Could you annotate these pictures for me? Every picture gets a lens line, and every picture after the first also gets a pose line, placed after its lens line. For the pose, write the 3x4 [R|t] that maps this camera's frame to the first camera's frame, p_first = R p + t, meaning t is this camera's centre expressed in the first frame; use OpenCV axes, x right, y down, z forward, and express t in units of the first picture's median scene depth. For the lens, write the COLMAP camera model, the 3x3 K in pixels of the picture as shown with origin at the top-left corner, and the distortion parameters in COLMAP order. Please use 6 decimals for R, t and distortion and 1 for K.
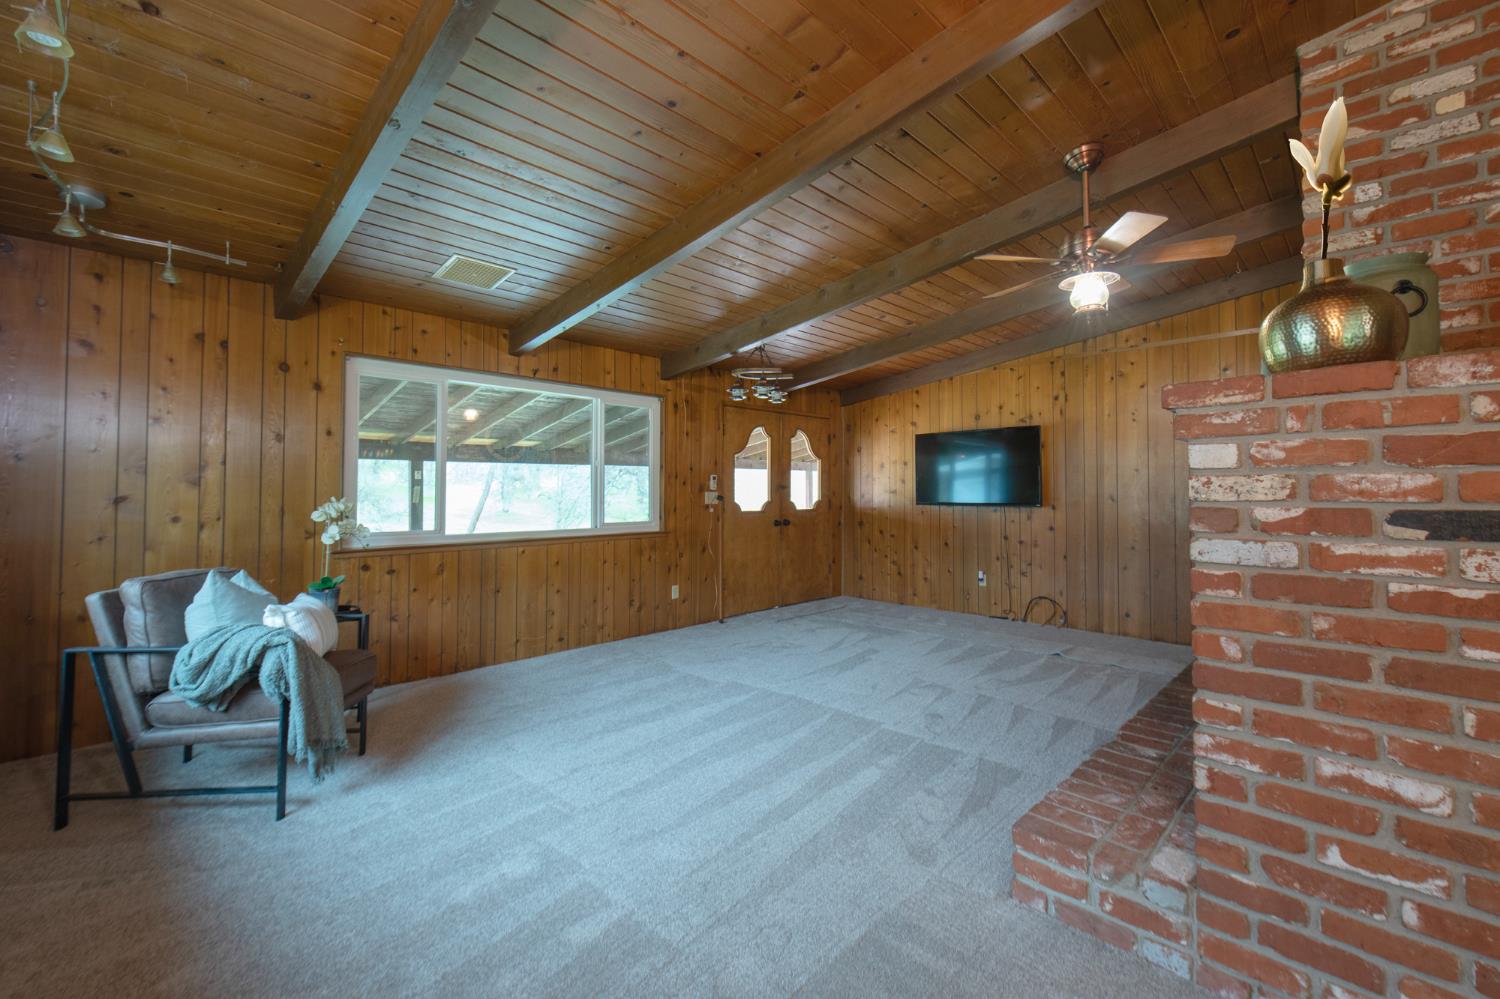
lens RADIAL K [[627.7, 0, 757.6], [0, 627.7, 475.3], [0, 0, 1]] dist [0.000548, 0.000023]
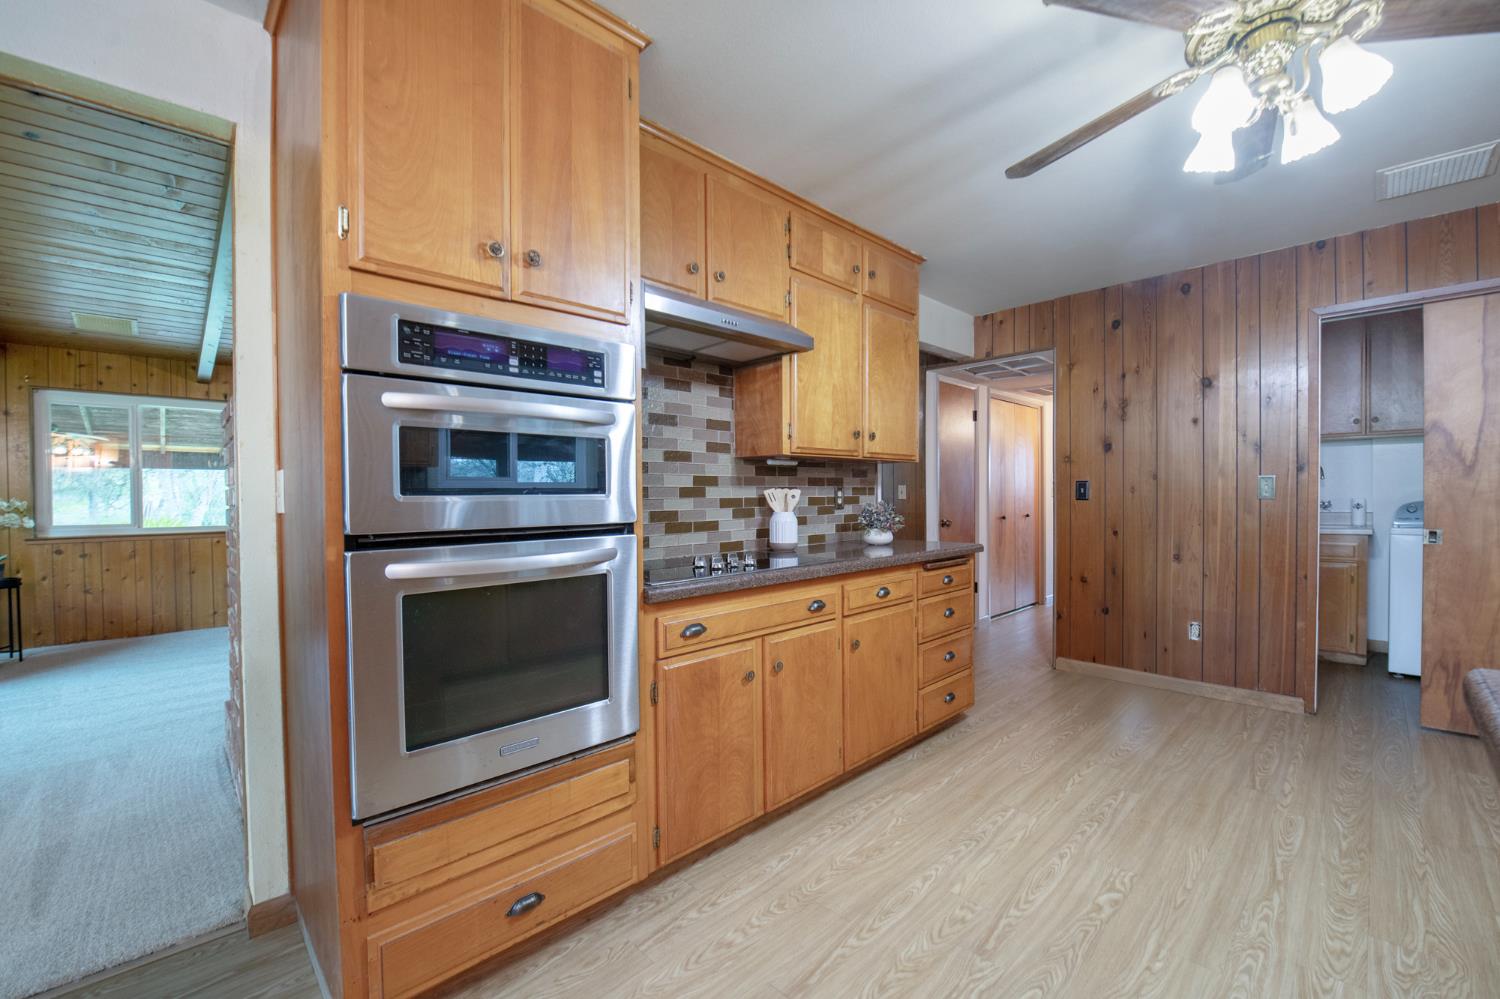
lens RADIAL K [[620.3, 0, 751.4], [0, 620.3, 506.2], [0, 0, 1]] dist [-0.017671, -0.000443]
pose [[0.999519, -0.009137, -0.029641, 0.939023], [0.010272, 0.999211, 0.038364, 0.020400], [0.029267, -0.038650, 0.998824, -0.231390]]
